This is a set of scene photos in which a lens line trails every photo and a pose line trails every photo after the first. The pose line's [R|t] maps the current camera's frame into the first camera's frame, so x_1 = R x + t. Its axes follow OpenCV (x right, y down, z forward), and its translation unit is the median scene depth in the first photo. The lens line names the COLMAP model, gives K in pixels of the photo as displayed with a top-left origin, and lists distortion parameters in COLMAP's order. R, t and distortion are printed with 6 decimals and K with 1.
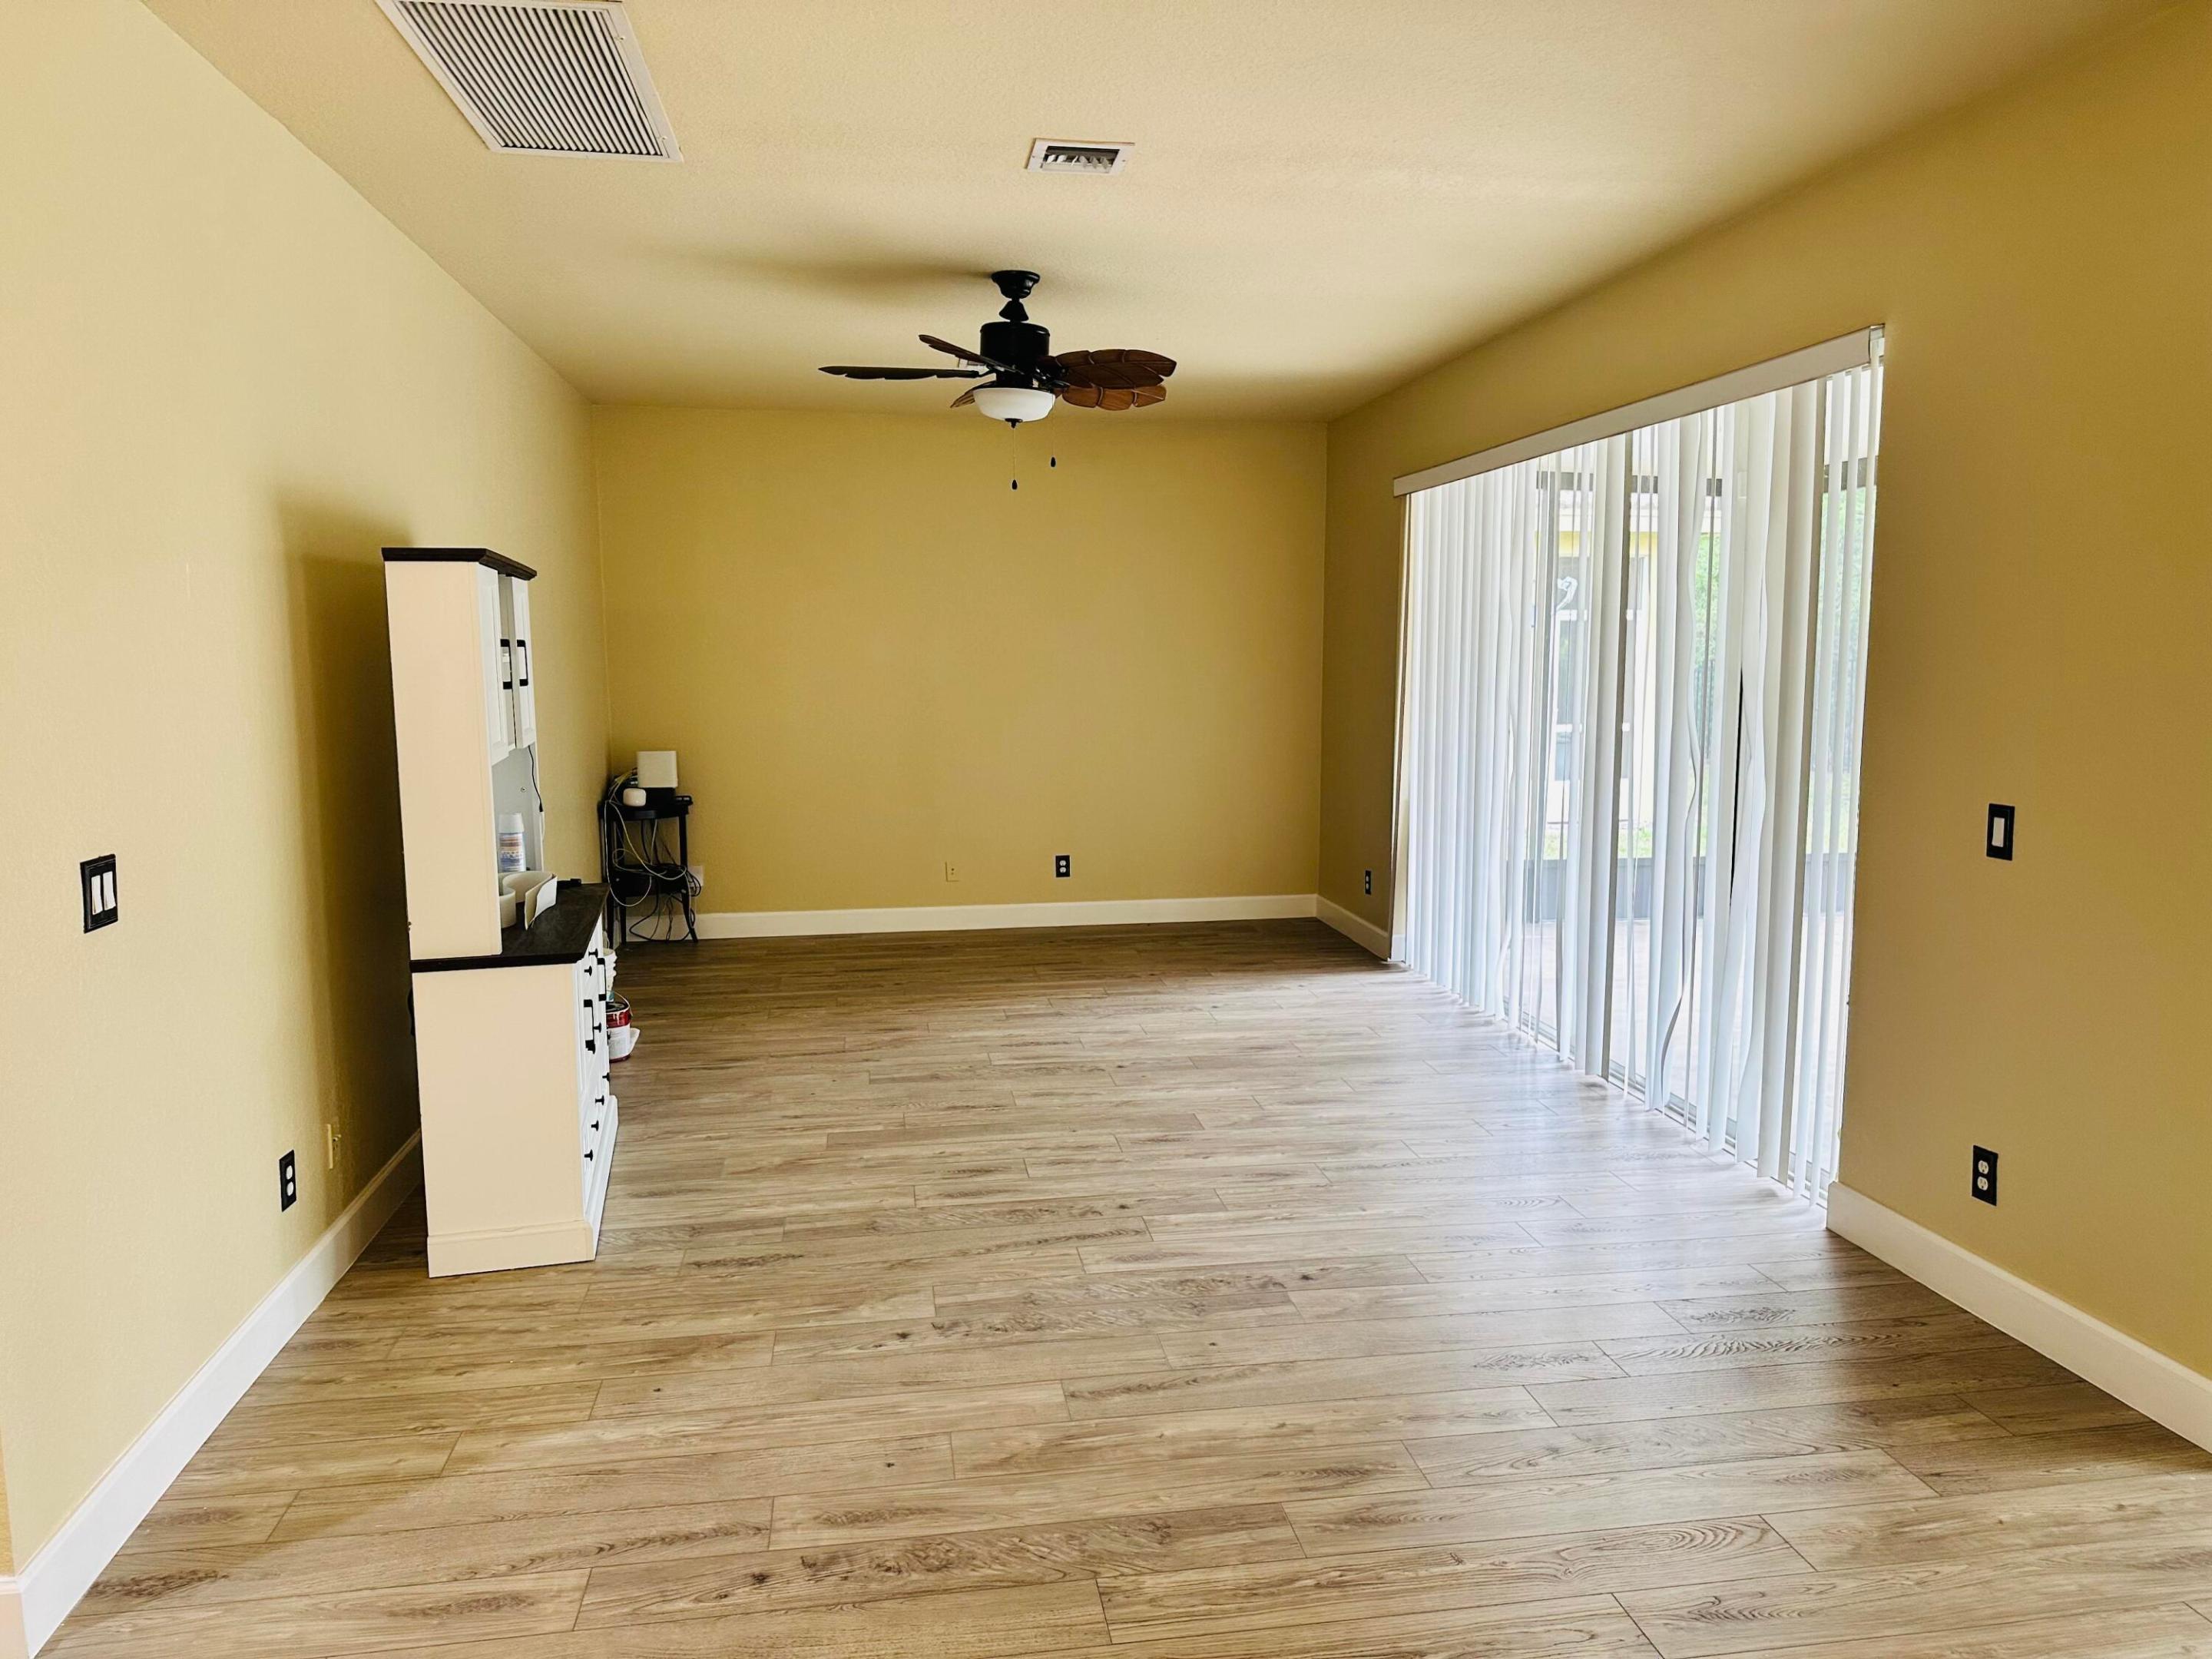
lens RADIAL K [[1542.6, 0, 1102.9], [0, 1542.6, 829.5], [0, 0, 1]] dist [0.080824, -0.089208]
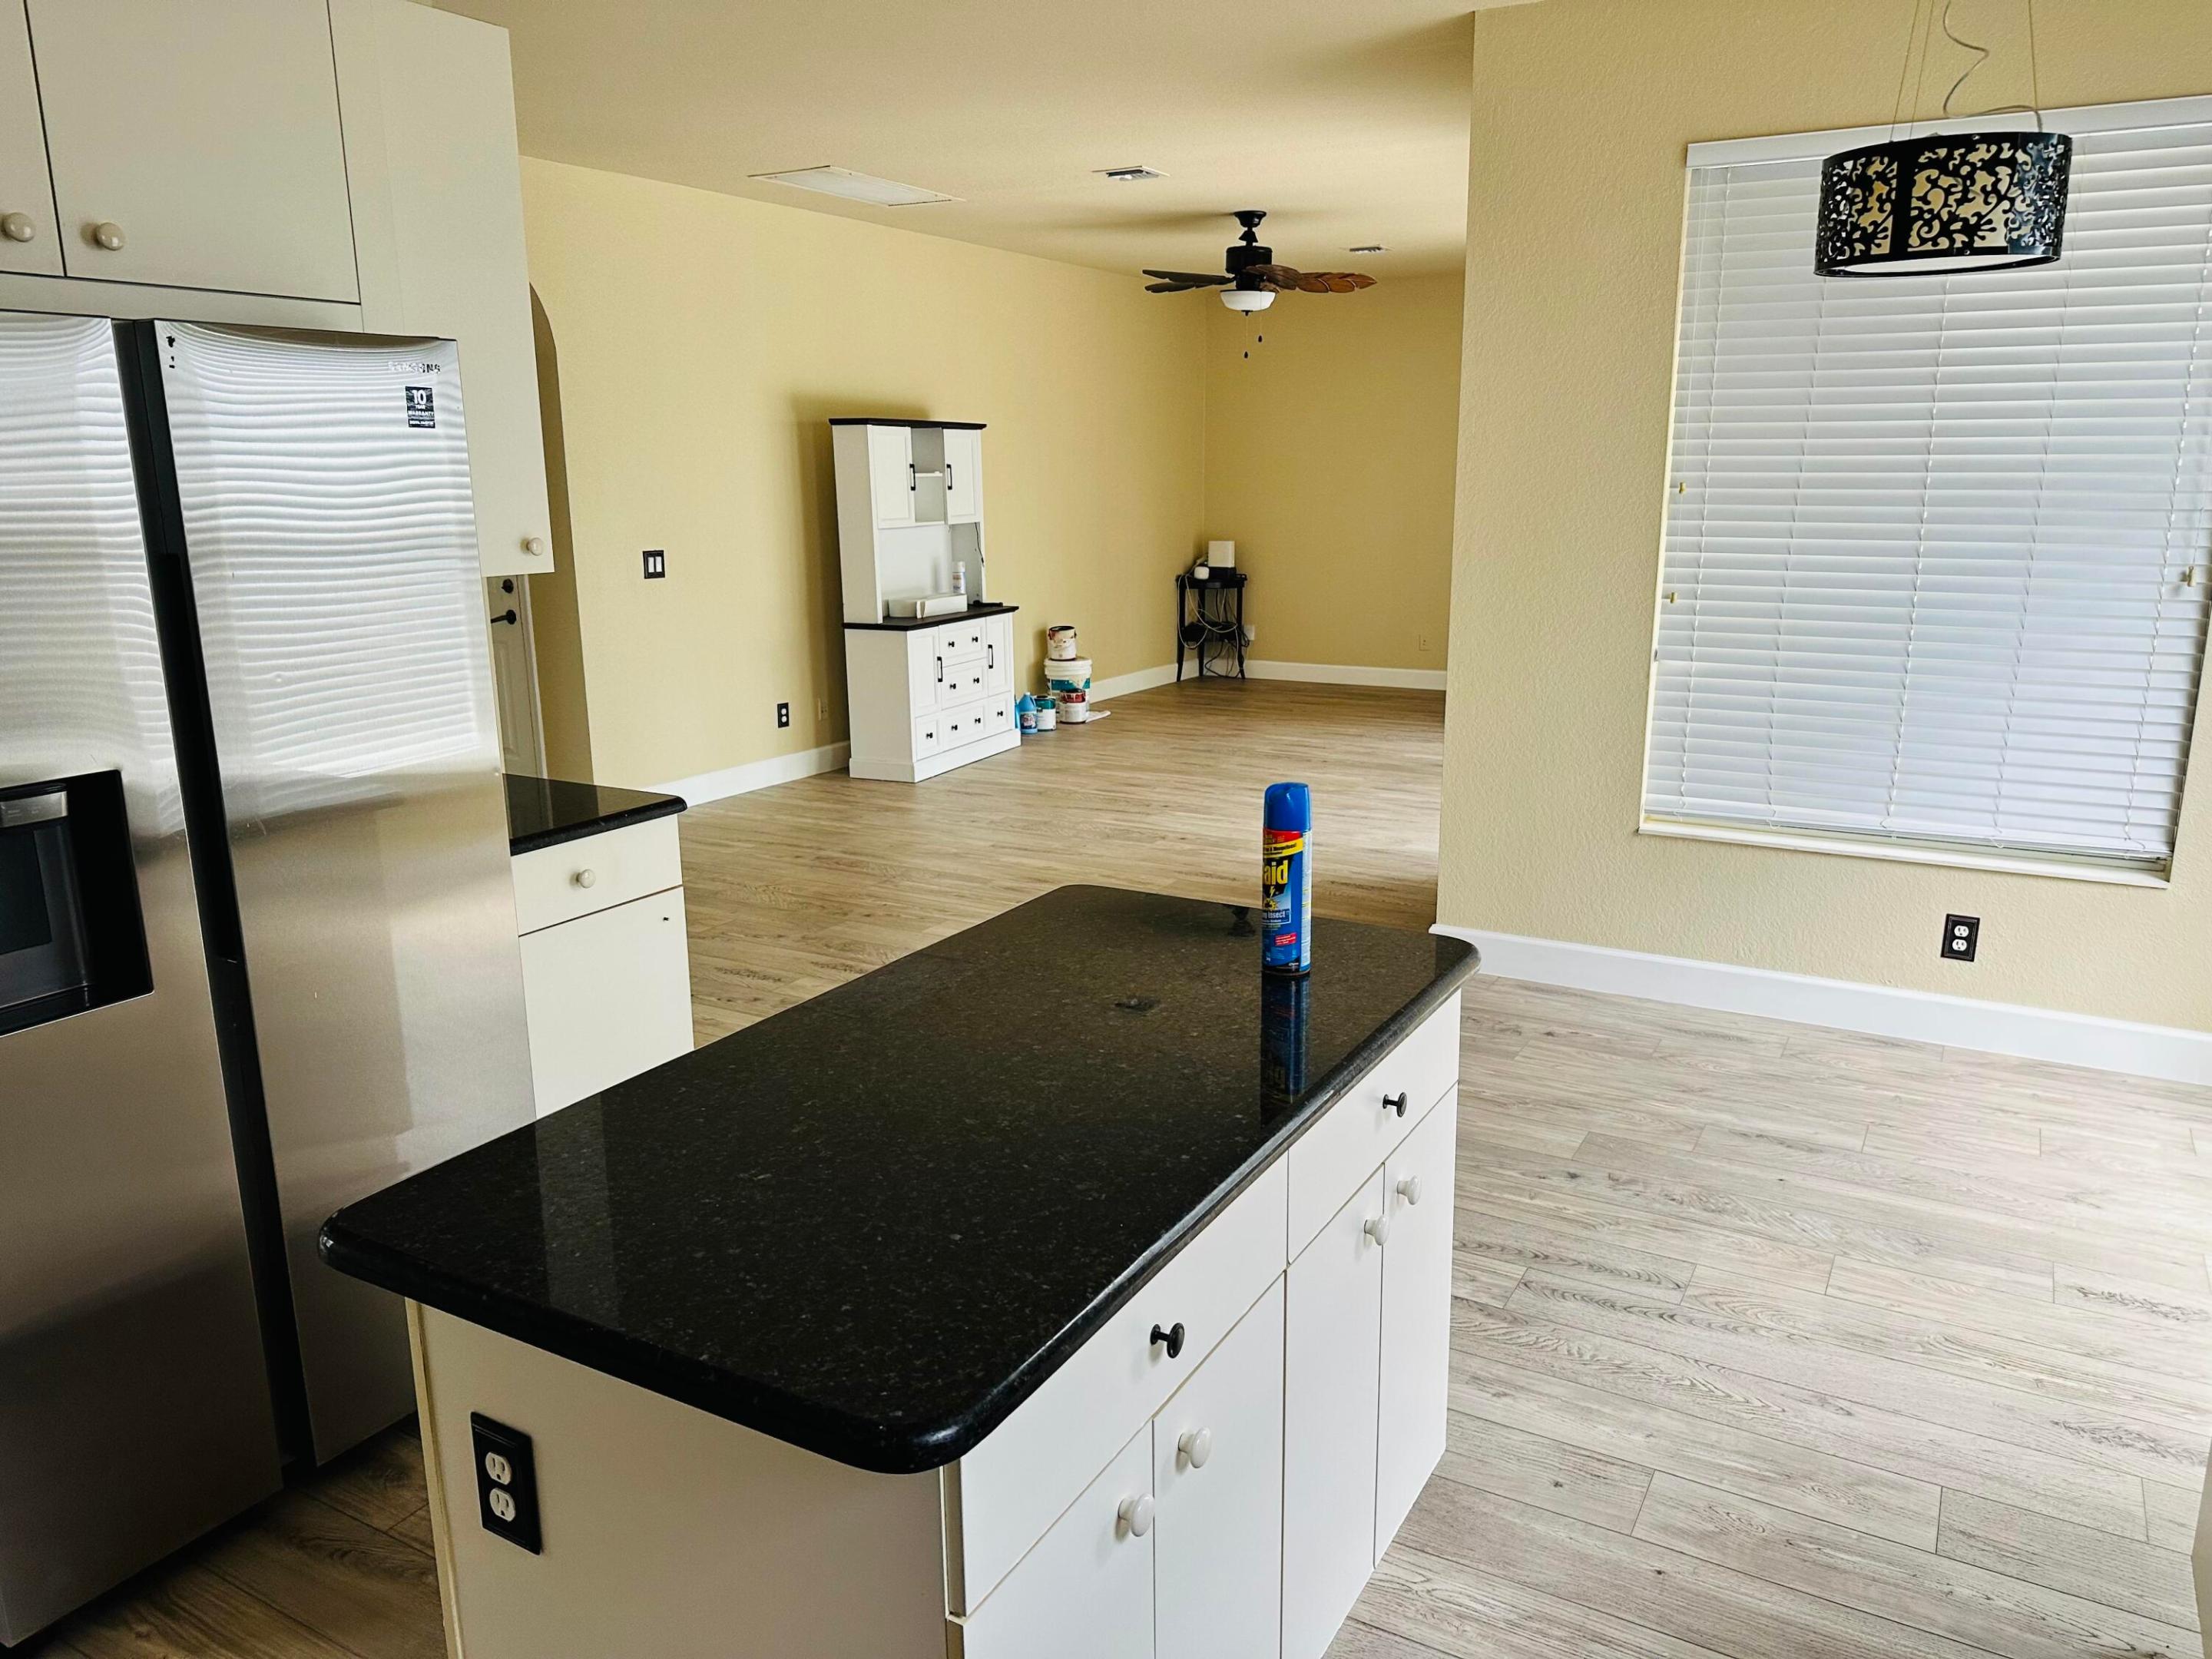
lens RADIAL K [[1542.6, 0, 1092.4], [0, 1542.6, 837.2], [0, 0, 1]] dist [0.080824, -0.089208]
pose [[0.773864, 0.146913, -0.616077, 0.839320], [-0.071737, 0.986797, 0.145206, 0.031731], [0.629276, -0.068174, 0.774186, -0.303938]]
